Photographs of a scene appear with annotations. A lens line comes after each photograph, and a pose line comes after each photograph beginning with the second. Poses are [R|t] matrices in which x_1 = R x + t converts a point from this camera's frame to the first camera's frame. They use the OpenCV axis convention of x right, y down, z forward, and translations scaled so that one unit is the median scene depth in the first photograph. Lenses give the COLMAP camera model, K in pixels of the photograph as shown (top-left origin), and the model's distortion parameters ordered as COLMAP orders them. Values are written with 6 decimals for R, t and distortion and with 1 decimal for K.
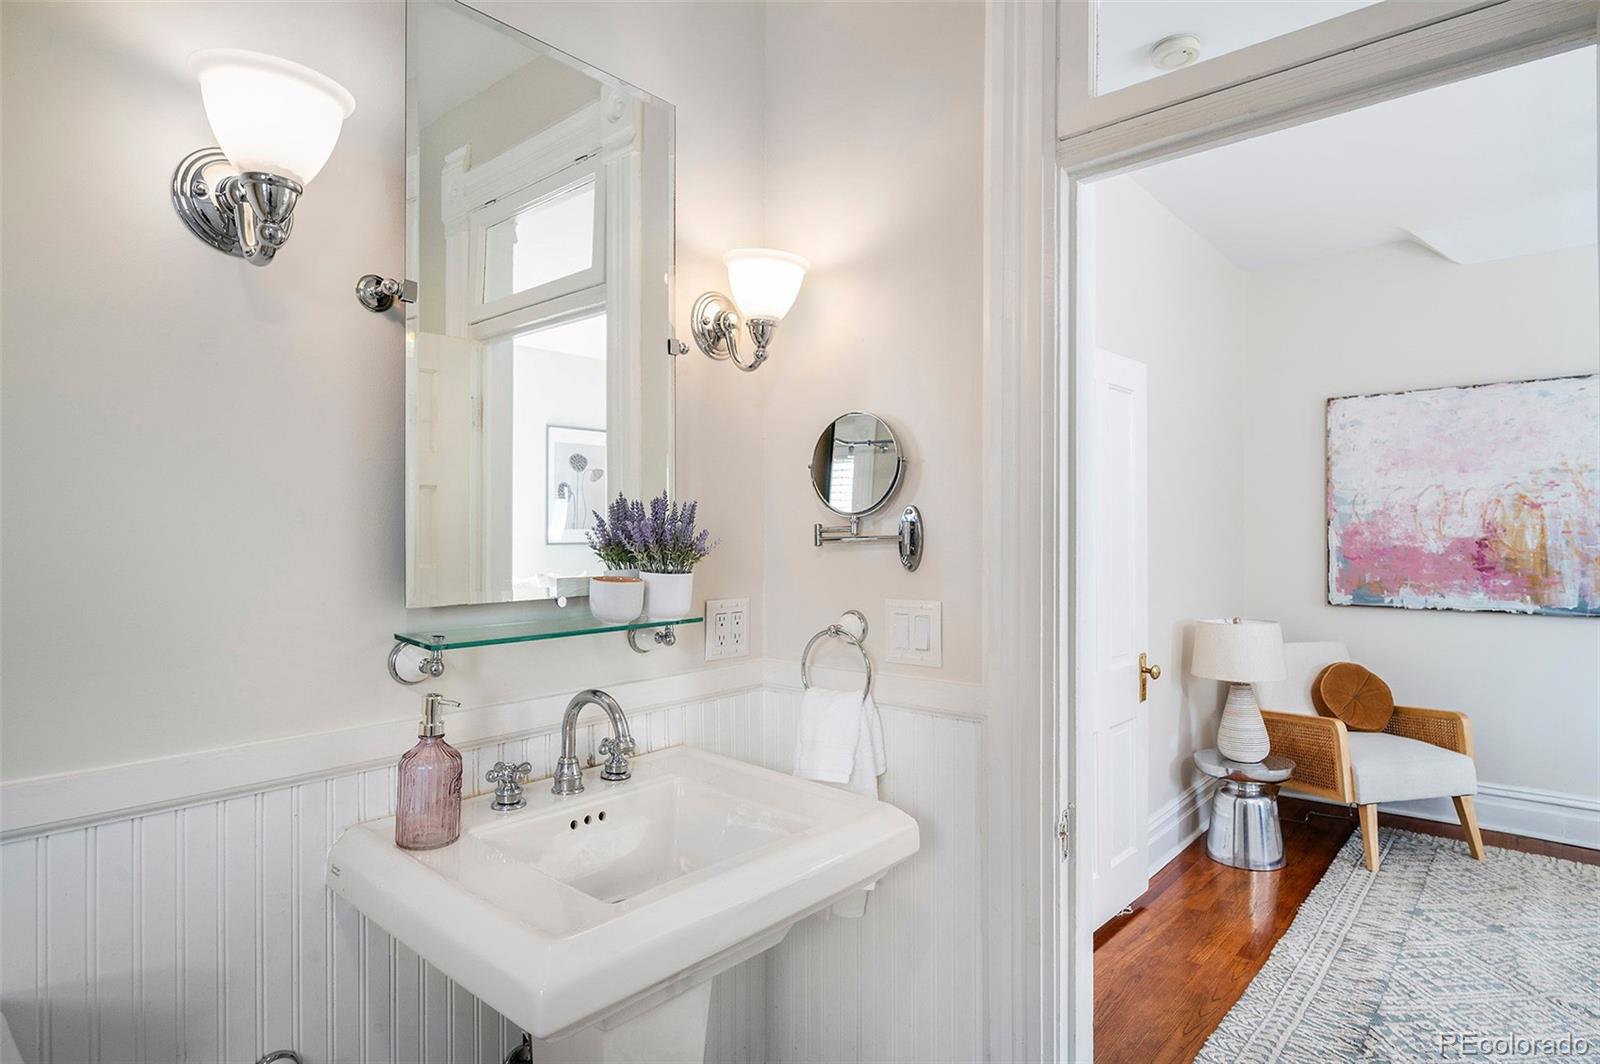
lens RADIAL K [[867.6, 0, 801.6], [0, 867.6, 527.0], [0, 0, 1]] dist [0.003767, -0.000494]
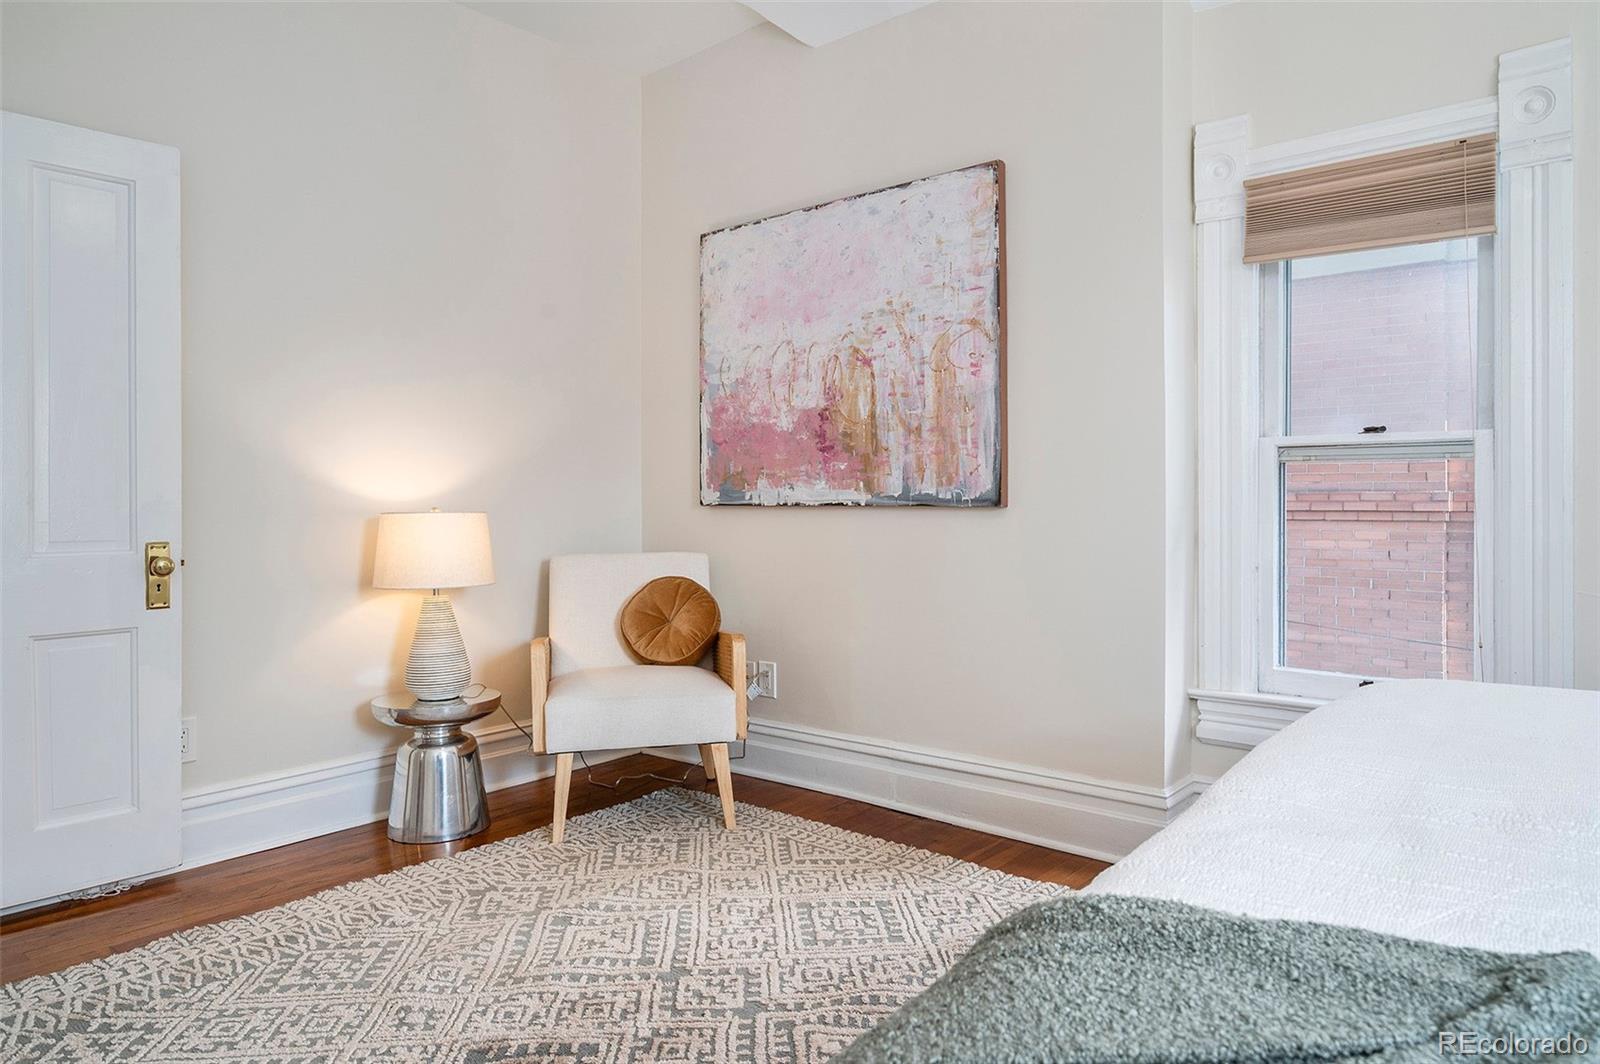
lens RADIAL K [[1016.1, 0, 781.7], [0, 1016.1, 496.9], [0, 0, 1]] dist [-0.010218, 0.000724]
pose [[0.999982, -0.002738, 0.005424, 0.741622], [0.002702, 0.999974, 0.006715, 0.083804], [-0.005442, -0.006700, 0.999963, 0.119152]]
